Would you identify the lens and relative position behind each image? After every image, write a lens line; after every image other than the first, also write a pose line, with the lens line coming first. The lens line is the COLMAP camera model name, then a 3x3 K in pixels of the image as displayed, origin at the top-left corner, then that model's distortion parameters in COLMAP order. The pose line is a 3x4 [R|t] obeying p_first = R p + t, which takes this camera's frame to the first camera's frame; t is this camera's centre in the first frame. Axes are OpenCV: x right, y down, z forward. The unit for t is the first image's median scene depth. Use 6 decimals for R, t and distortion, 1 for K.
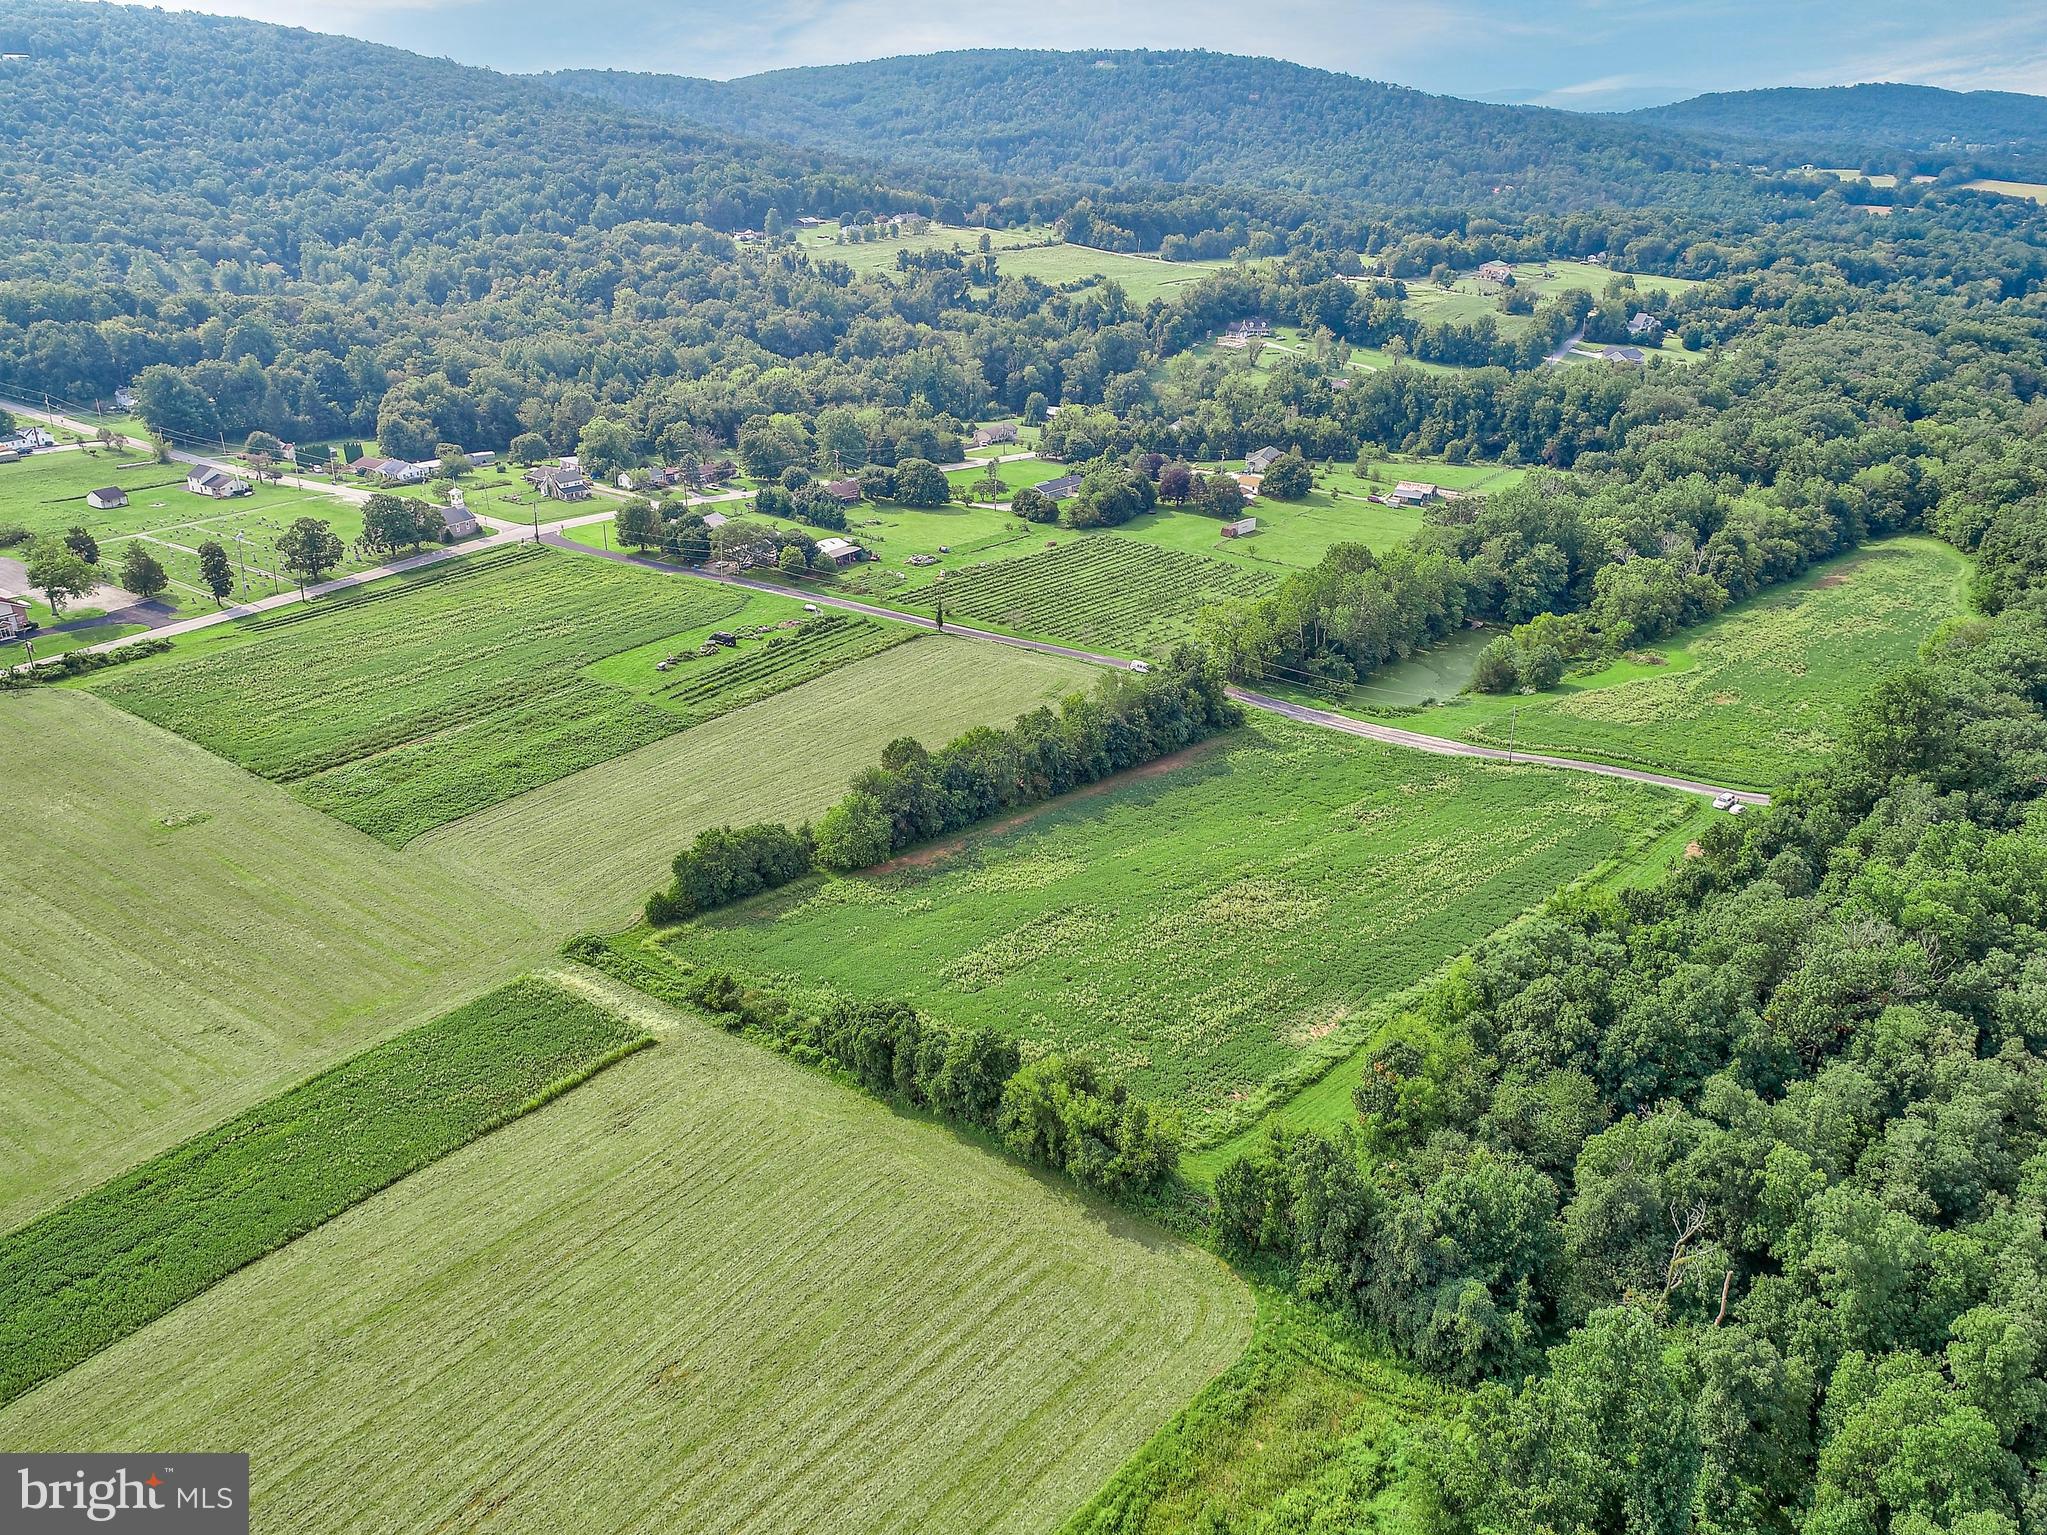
lens RADIAL K [[1547.2, 0, 1015.3], [0, 1547.2, 764.3], [0, 0, 1]] dist [0.000359, -0.002848]
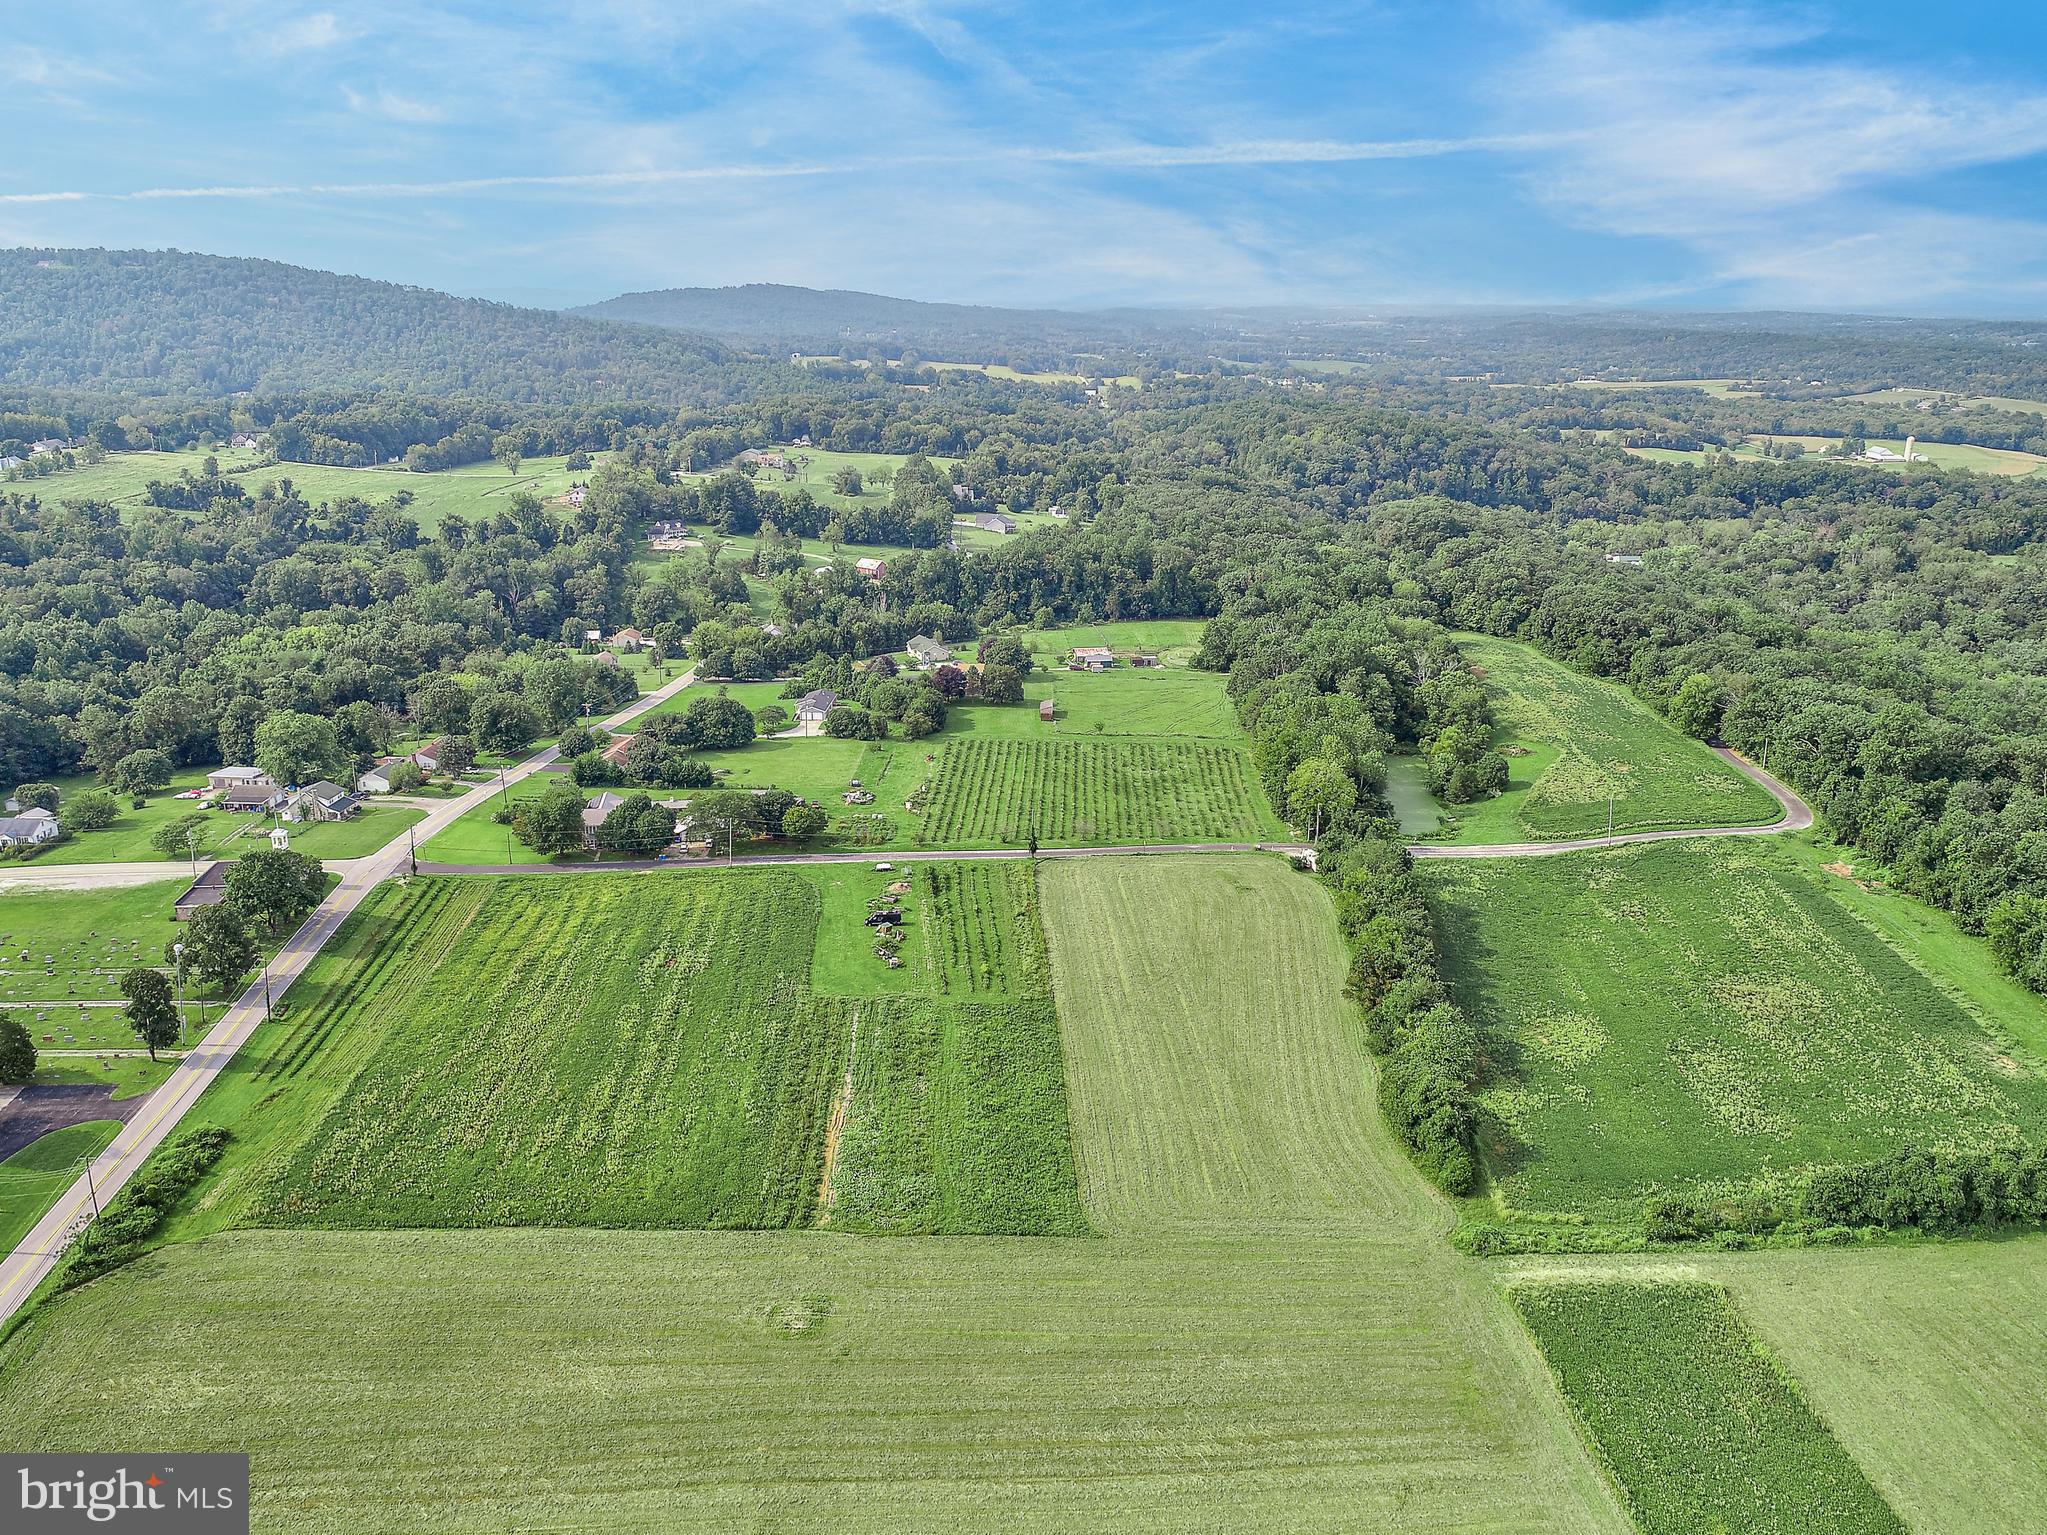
lens RADIAL K [[1552.8, 0, 1015.7], [0, 1552.8, 774.8], [0, 0, 1]] dist [0.001077, -0.002027]
pose [[0.786773, -0.186369, 0.588434, -0.443703], [0.249083, 0.968122, -0.026416, -0.083820], [-0.564753, 0.167352, 0.808113, 0.181524]]
